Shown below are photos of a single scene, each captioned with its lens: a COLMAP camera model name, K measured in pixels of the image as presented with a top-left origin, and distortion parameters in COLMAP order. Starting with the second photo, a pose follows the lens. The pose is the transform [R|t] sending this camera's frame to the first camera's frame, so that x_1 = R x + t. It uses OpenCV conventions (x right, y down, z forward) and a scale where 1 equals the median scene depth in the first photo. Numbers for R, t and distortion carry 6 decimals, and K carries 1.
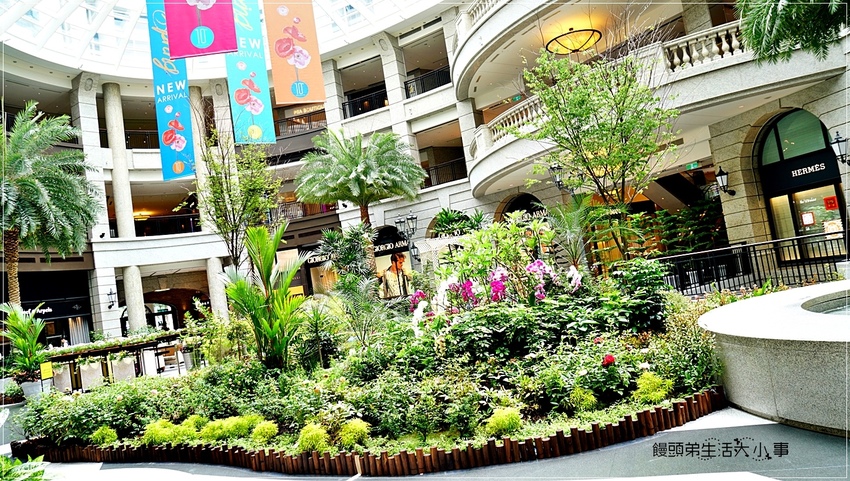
lens RADIAL K [[602.7, 0, 422.8], [0, 602.7, 236.0], [0, 0, 1]] dist [-0.144097, 0.134431]
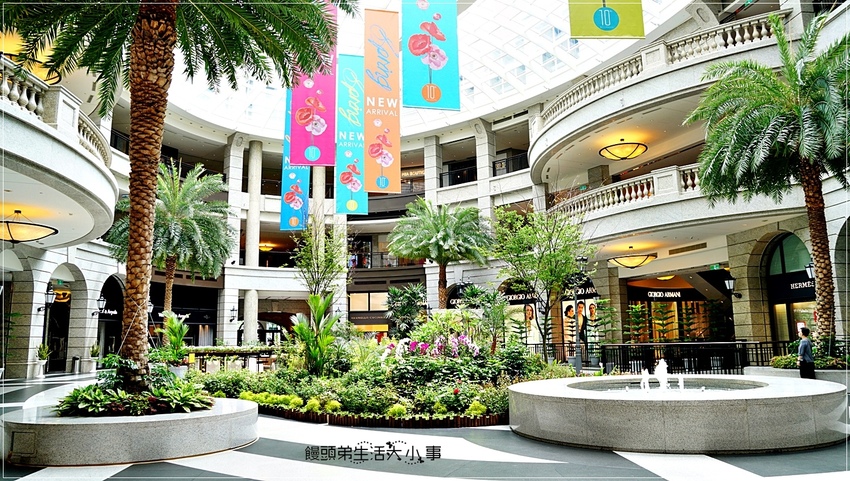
lens RADIAL K [[602.7, 0, 422.8], [0, 602.7, 236.0], [0, 0, 1]] dist [-0.144097, 0.134431]
pose [[0.974457, 0.108305, -0.196730, 0.098443], [-0.122570, 0.990533, -0.061808, -0.031111], [0.188173, 0.084343, 0.978508, -0.188450]]
